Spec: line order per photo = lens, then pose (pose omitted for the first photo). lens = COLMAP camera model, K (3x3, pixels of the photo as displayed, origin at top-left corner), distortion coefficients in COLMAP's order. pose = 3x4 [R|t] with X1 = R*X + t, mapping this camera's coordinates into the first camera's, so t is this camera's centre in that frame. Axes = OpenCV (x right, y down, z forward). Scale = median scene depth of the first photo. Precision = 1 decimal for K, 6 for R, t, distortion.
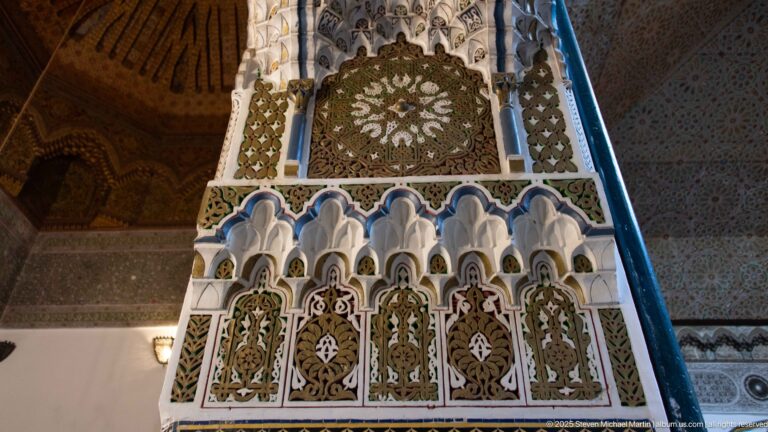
lens RADIAL K [[605.4, 0, 383.8], [0, 605.4, 177.2], [0, 0, 1]] dist [0.008872, 0.001760]
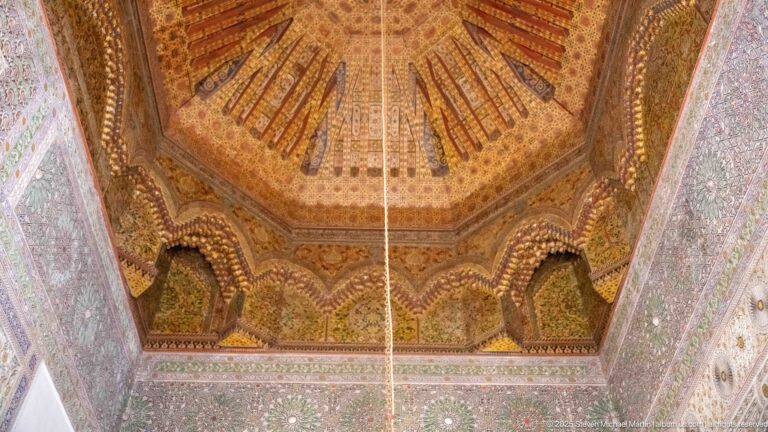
lens RADIAL K [[763.5, 0, 382.9], [0, 763.5, 168.6], [0, 0, 1]] dist [-0.019394, 0.006175]
pose [[0.997013, 0.047692, 0.060752, -0.356150], [-0.034307, 0.978185, -0.204884, 0.054246], [-0.069199, 0.202188, 0.976899, 0.067300]]
